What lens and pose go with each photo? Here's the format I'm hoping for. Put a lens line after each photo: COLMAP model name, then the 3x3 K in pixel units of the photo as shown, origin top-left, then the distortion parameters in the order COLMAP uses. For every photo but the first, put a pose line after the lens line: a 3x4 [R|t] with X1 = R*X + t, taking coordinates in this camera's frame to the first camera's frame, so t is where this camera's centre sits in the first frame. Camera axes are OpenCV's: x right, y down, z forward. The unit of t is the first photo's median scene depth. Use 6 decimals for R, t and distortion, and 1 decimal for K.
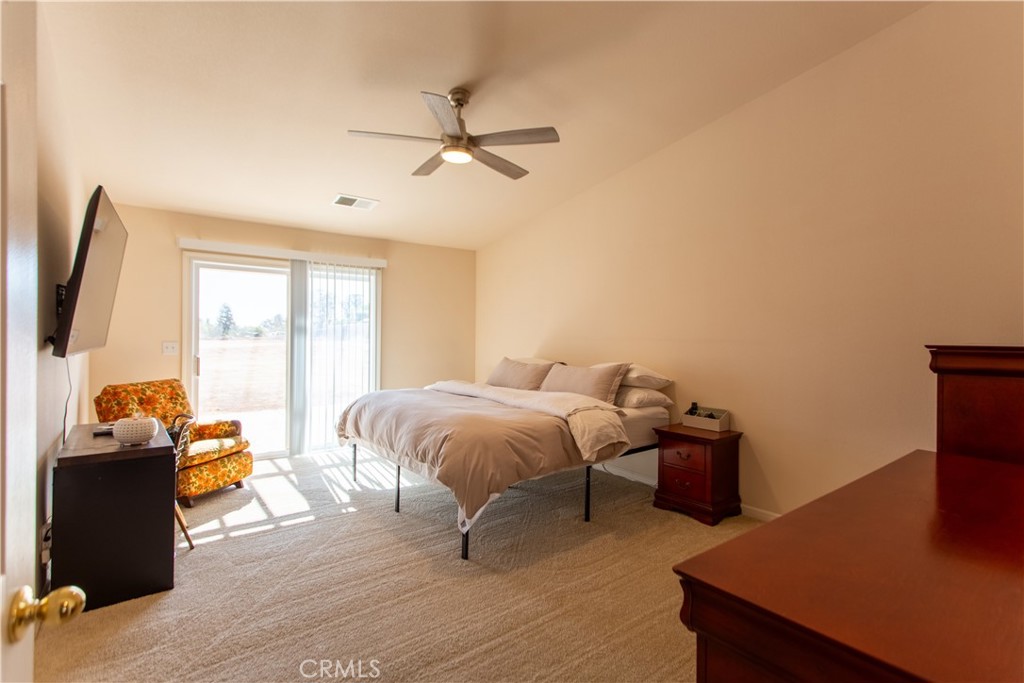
lens RADIAL K [[482.3, 0, 509.6], [0, 482.3, 339.9], [0, 0, 1]] dist [0.008880, 0.000260]
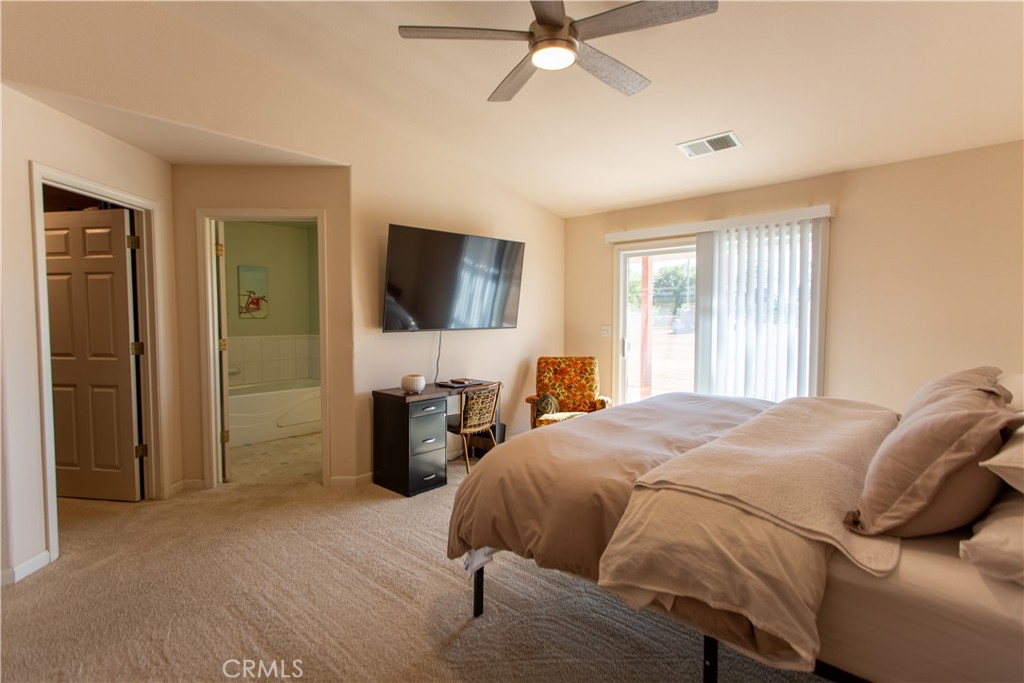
lens RADIAL K [[482.3, 0, 509.6], [0, 482.3, 338.8], [0, 0, 1]] dist [0.008880, 0.000260]
pose [[0.178071, 0.036402, -0.983344, 0.435446], [-0.009313, 0.999333, 0.035308, -0.002806], [0.983974, 0.002870, 0.178291, 0.618850]]
